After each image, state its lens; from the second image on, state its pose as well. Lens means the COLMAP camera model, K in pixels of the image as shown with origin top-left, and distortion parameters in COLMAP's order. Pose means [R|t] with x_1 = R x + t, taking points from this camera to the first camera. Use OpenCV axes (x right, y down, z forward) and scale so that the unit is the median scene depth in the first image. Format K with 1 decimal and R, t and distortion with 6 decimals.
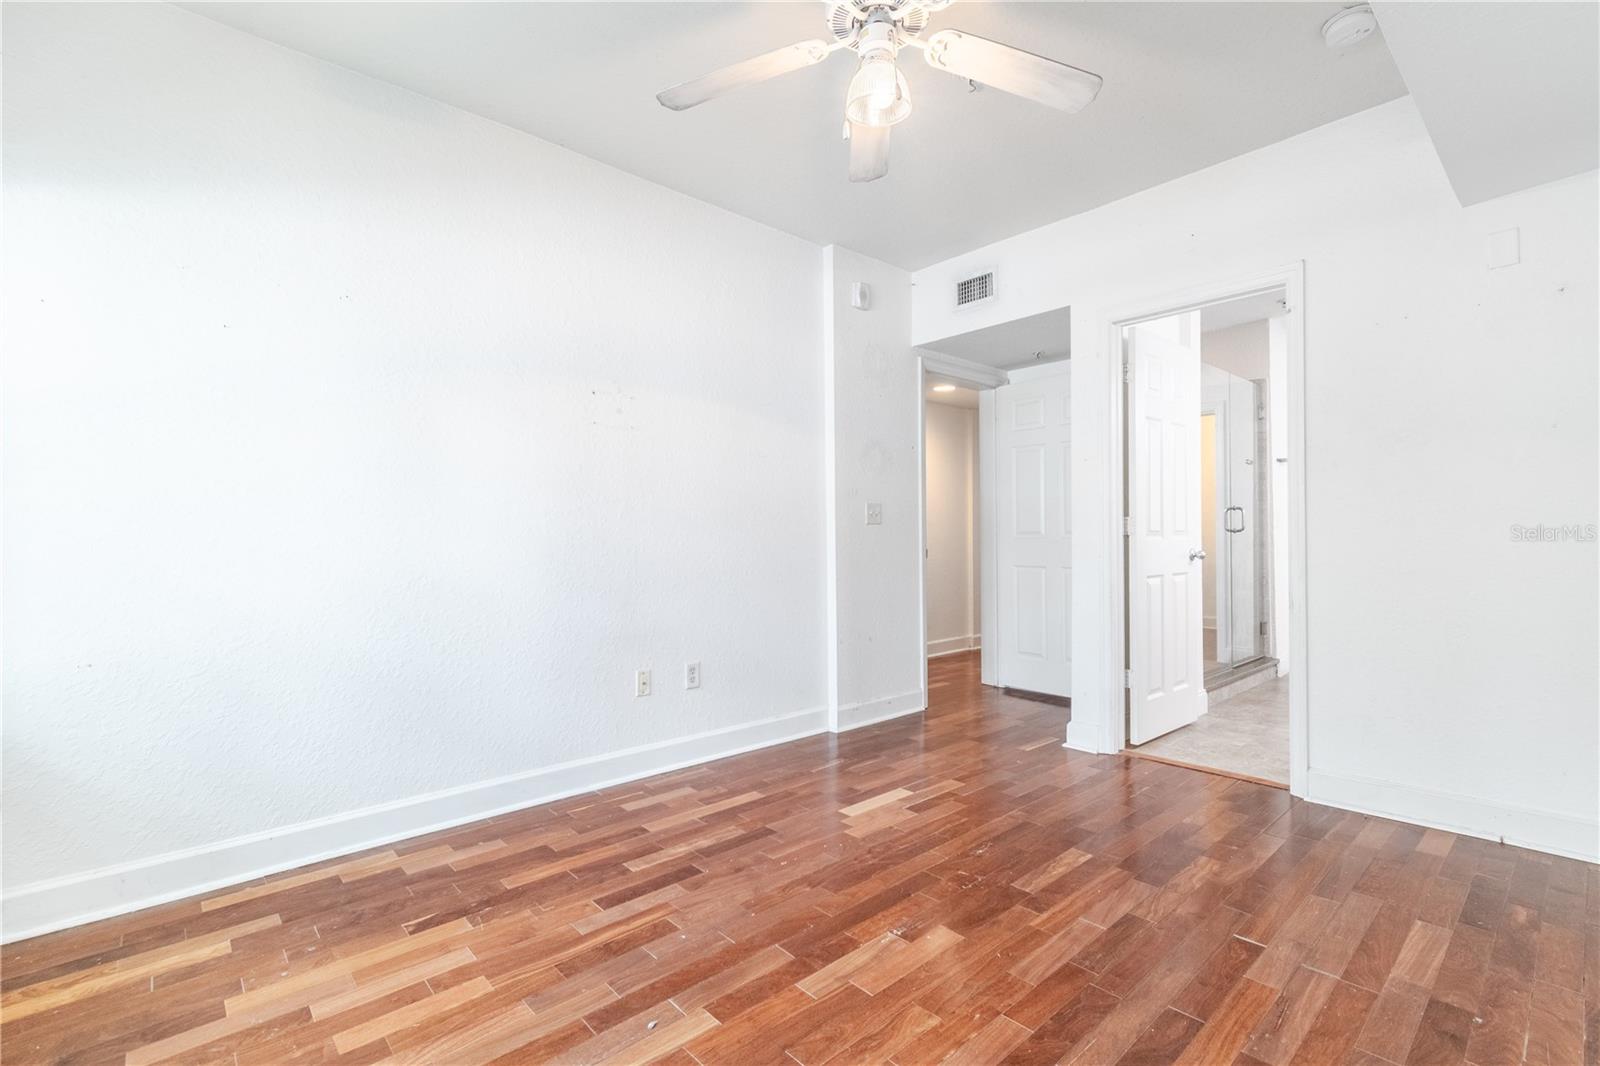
lens RADIAL K [[723.0, 0, 812.5], [0, 723.0, 532.8], [0, 0, 1]] dist [0.000452, 0.000228]
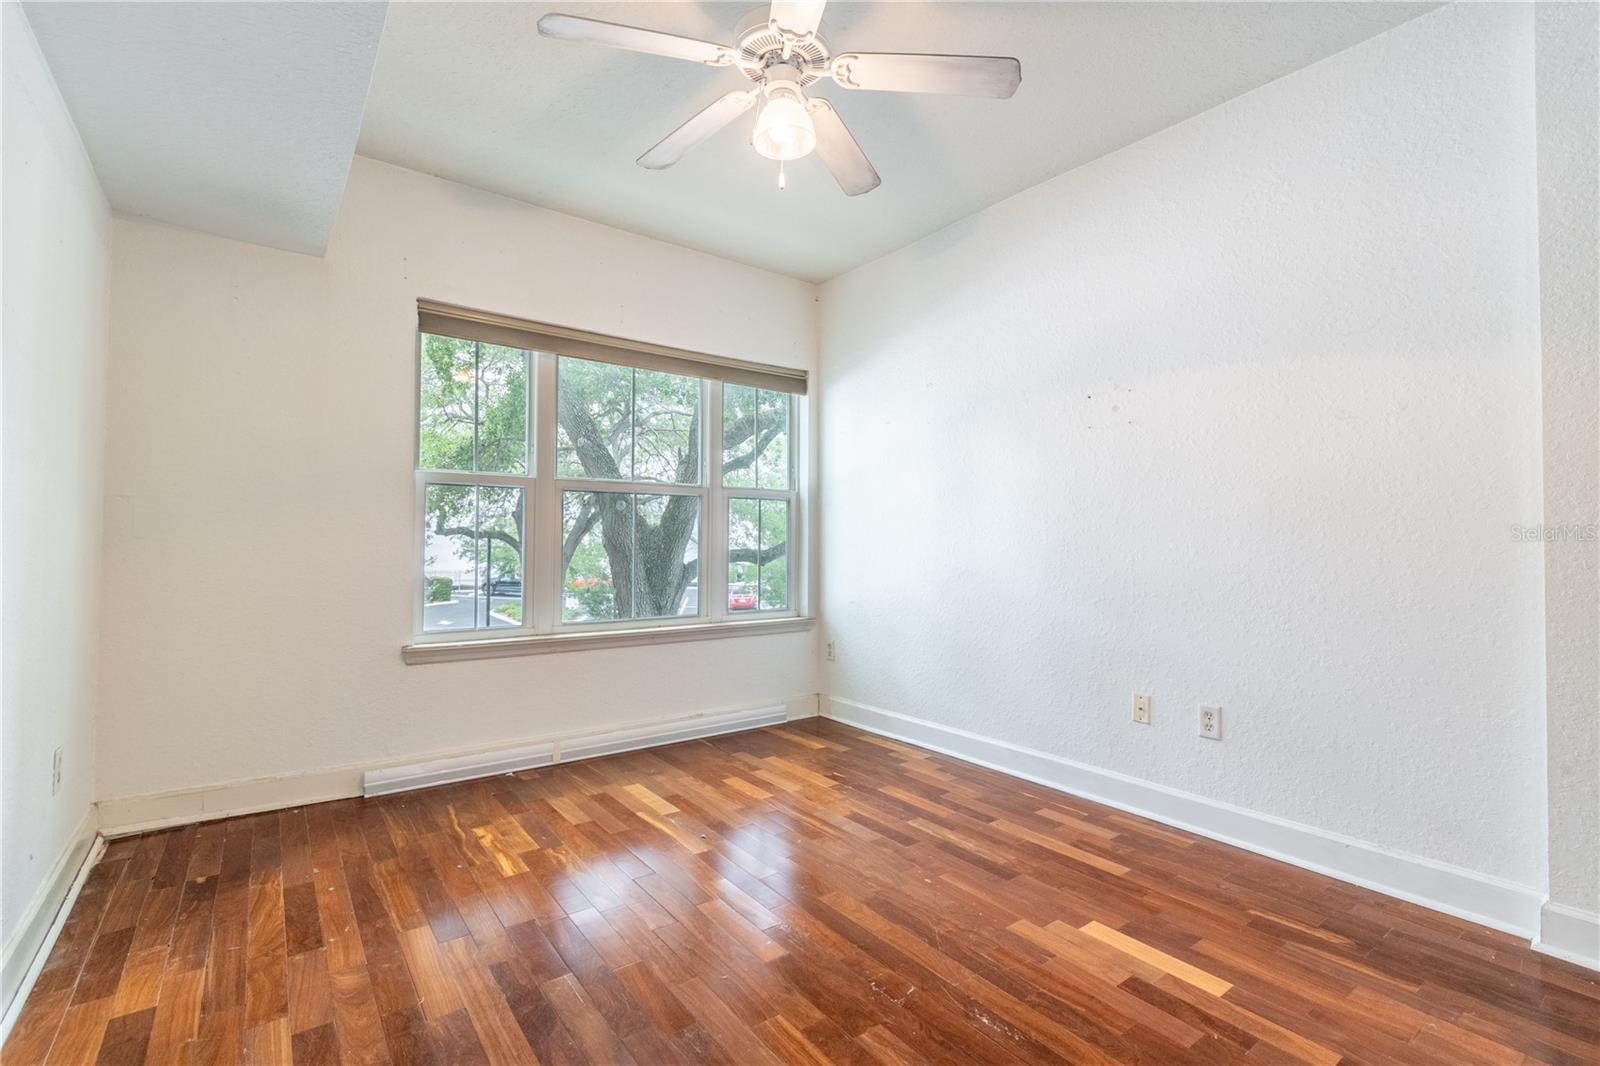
lens RADIAL K [[723.0, 0, 812.5], [0, 723.0, 532.8], [0, 0, 1]] dist [0.000452, 0.000228]
pose [[-0.091225, -0.006360, -0.995810, 0.883982], [0.000222, 0.999979, -0.006407, -0.001712], [0.995830, -0.000805, -0.091221, 0.879404]]
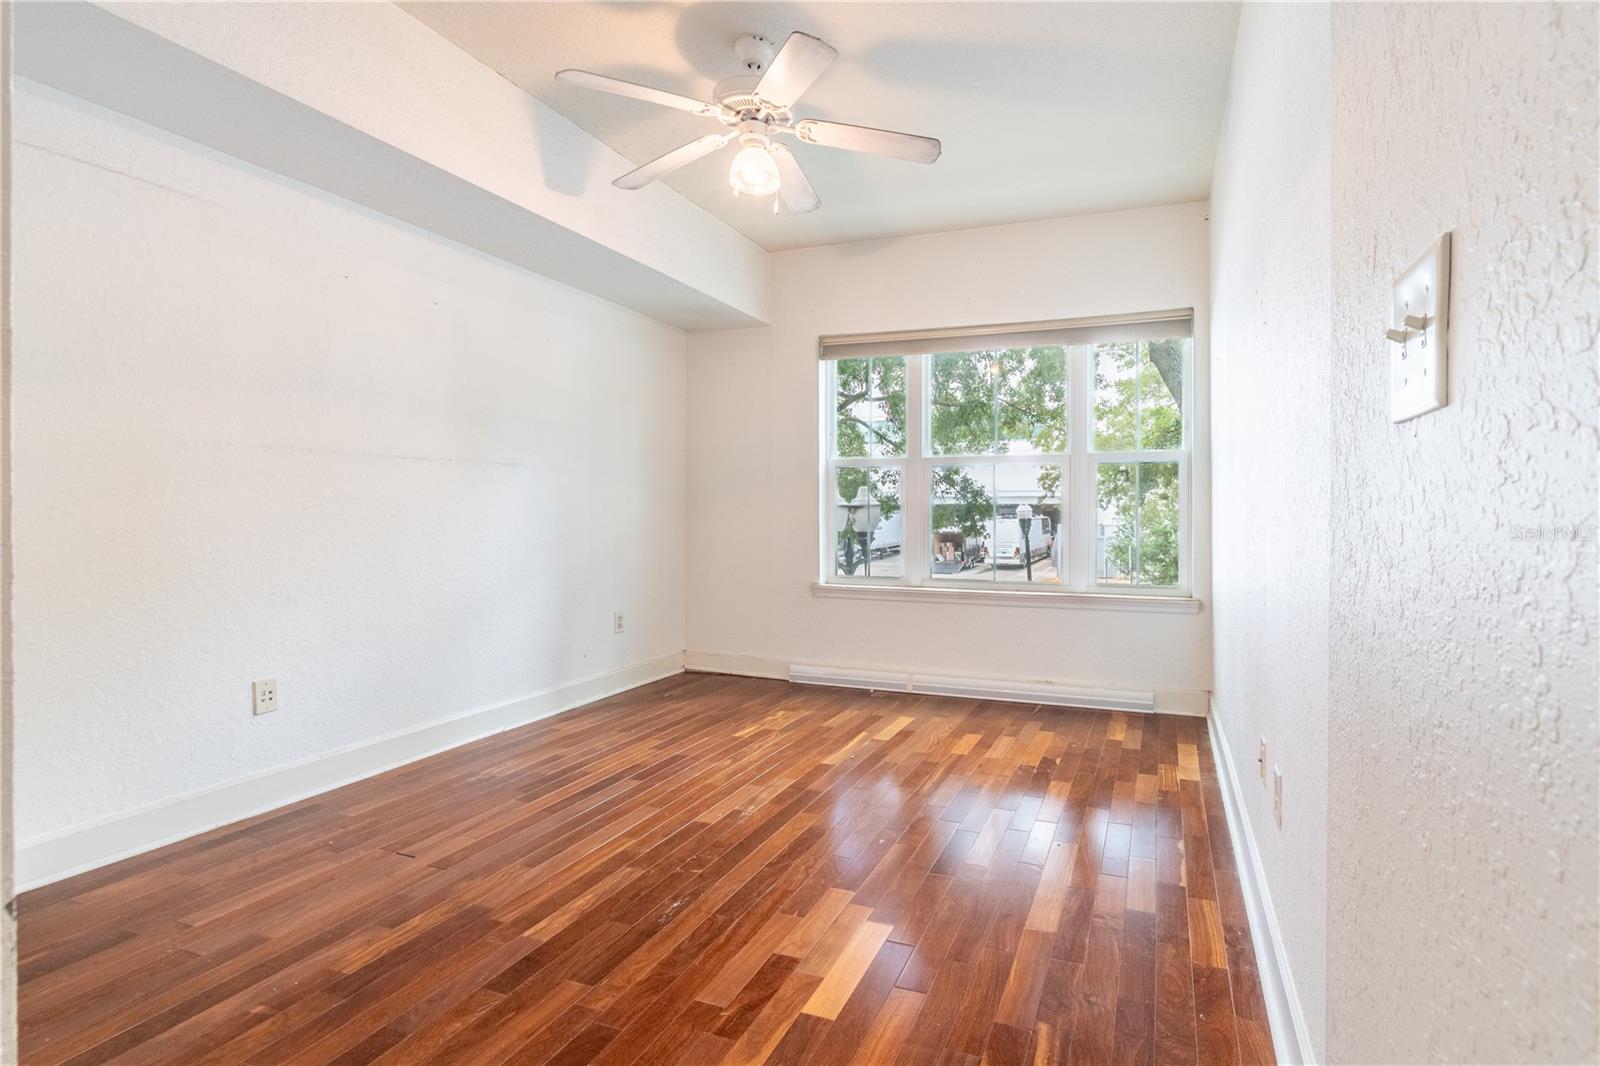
lens RADIAL K [[749.5, 0, 902.6], [0, 749.5, 515.2], [0, 0, 1]] dist [0.001224, 0.000297]
pose [[-0.878406, 0.006641, -0.477870, 0.392999], [0.004897, 0.999976, 0.004896, 0.009816], [0.477891, 0.001961, -0.878417, 1.791819]]
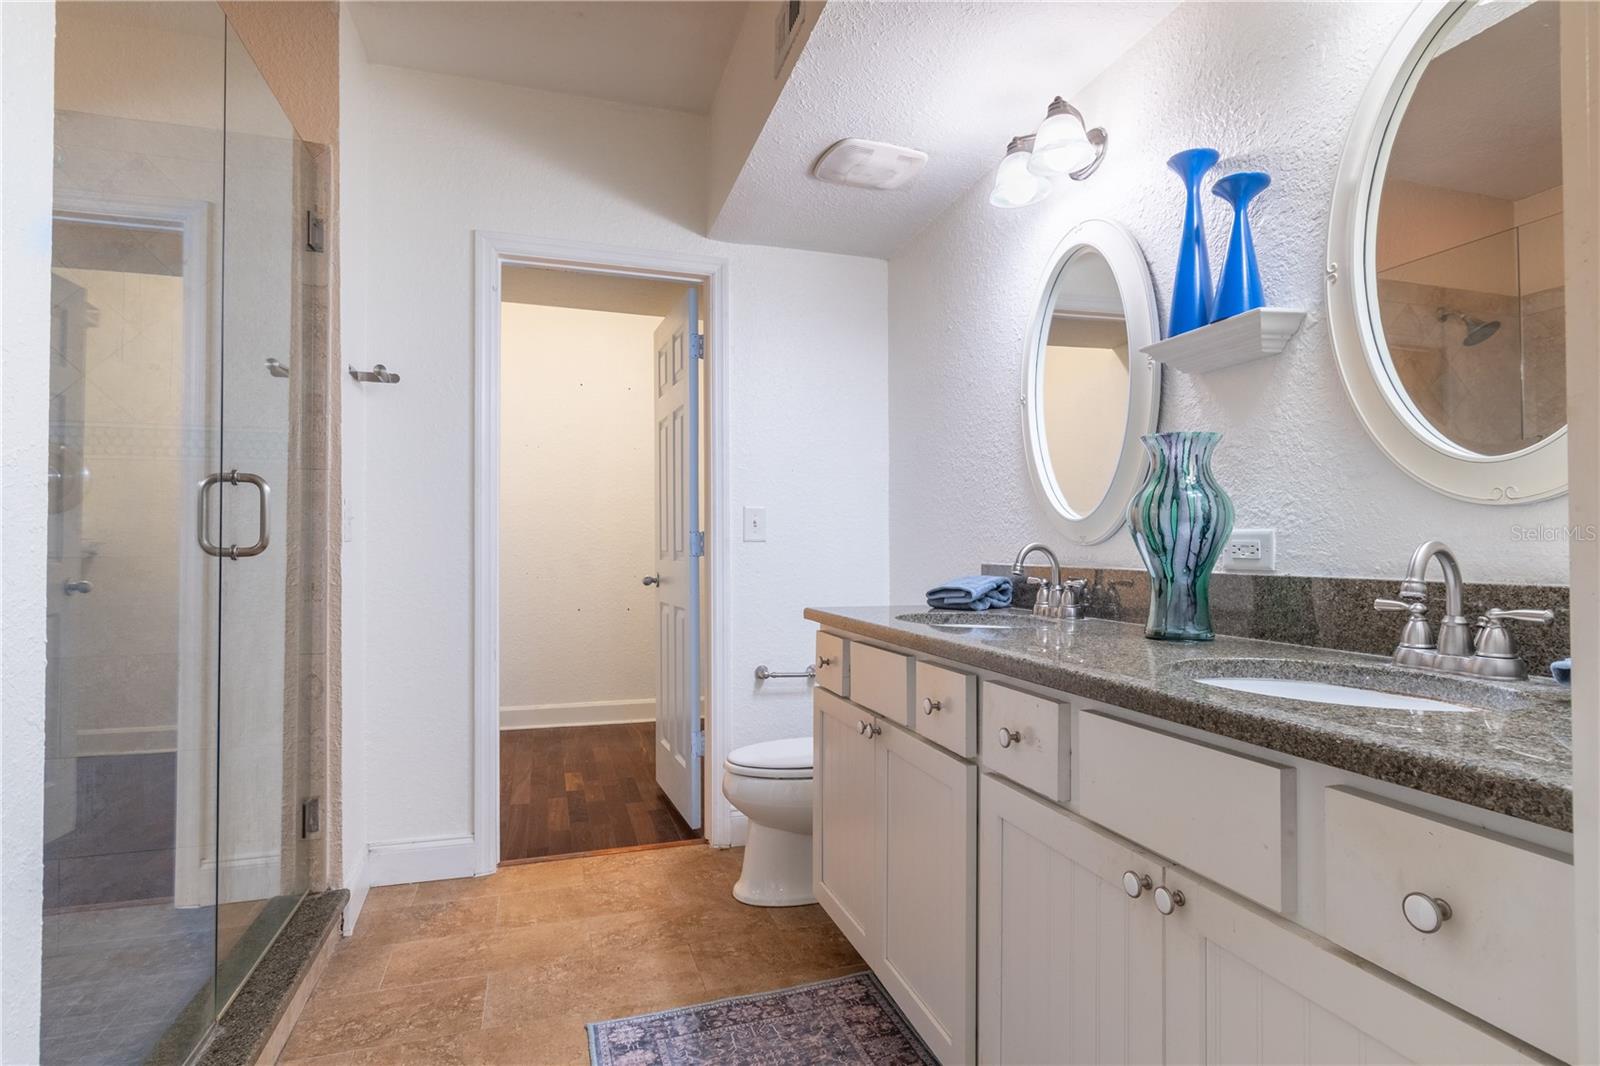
lens RADIAL K [[841.3, 0, 817.5], [0, 841.3, 530.4], [0, 0, 1]] dist [0.002025, -0.001134]
pose [[0.419208, 0.022367, 0.907615, 0.734788], [-0.004270, 0.999734, -0.022665, -0.009568], [-0.907880, 0.005626, 0.419192, 1.264582]]
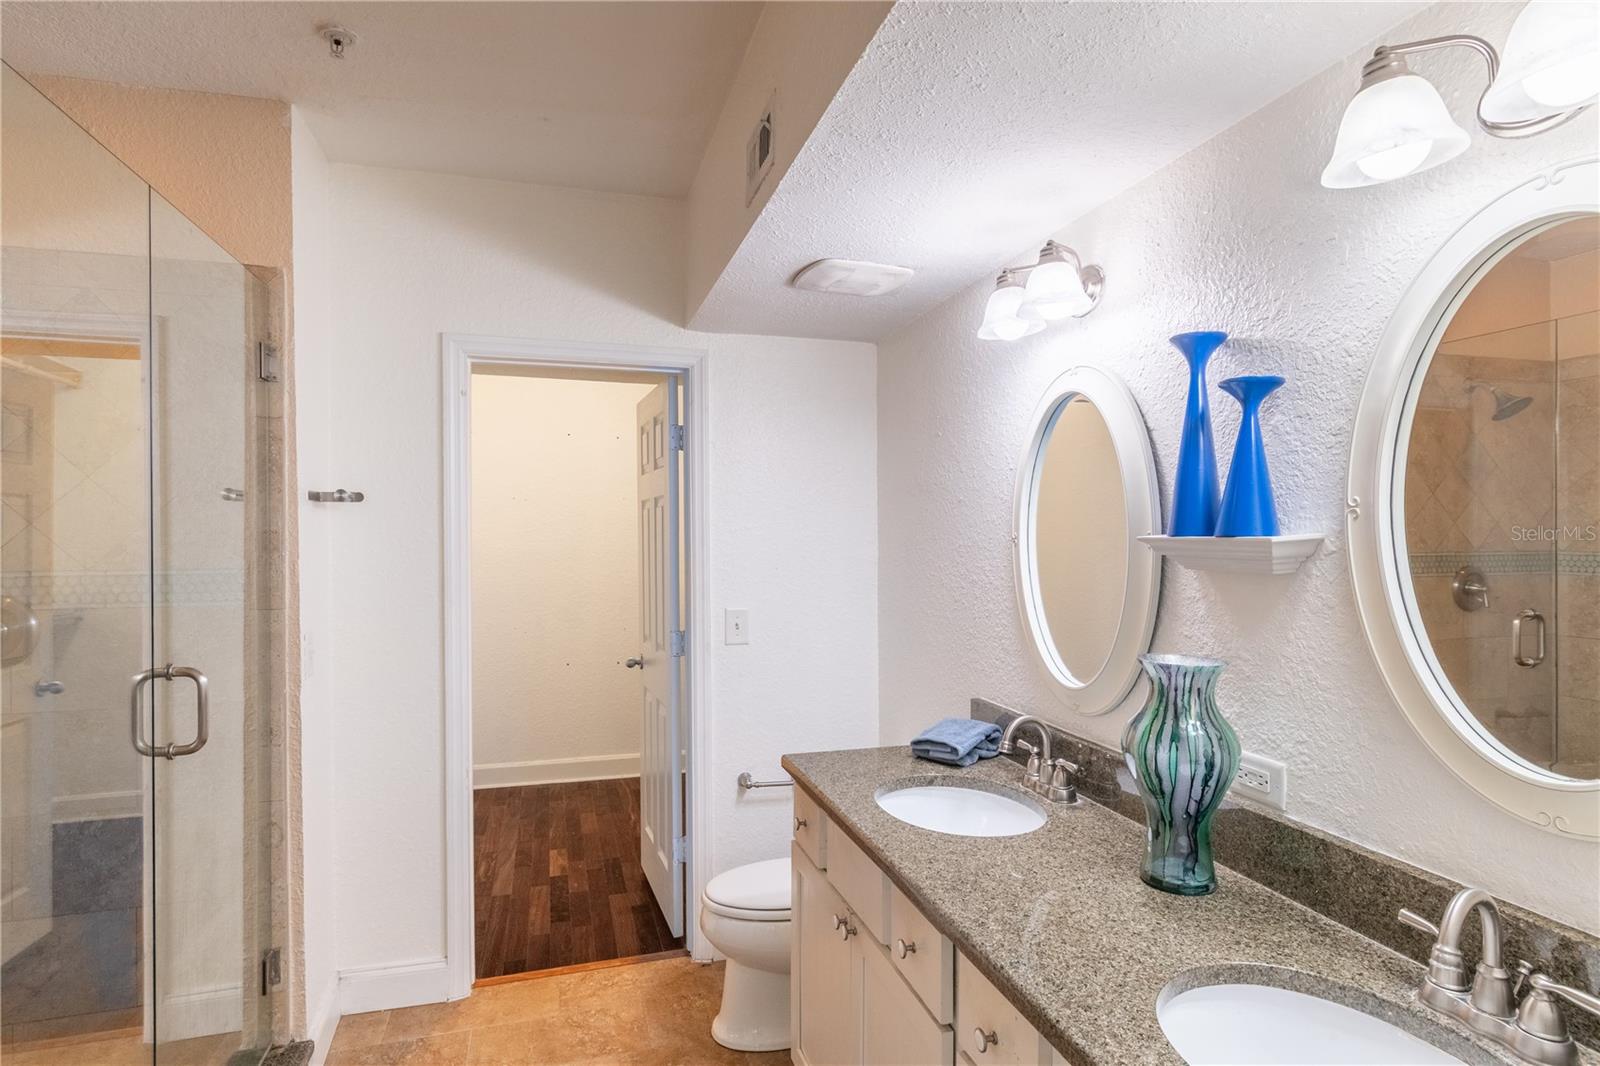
lens RADIAL K [[843.9, 0, 800.0], [0, 843.9, 533.0], [0, 0, 1]] dist [0.000924, -0.000699]
pose [[0.442269, 0.003521, 0.896876, 0.789630], [-0.003233, 0.999992, -0.002331, -0.177062], [-0.896877, -0.001869, 0.442277, 1.260536]]
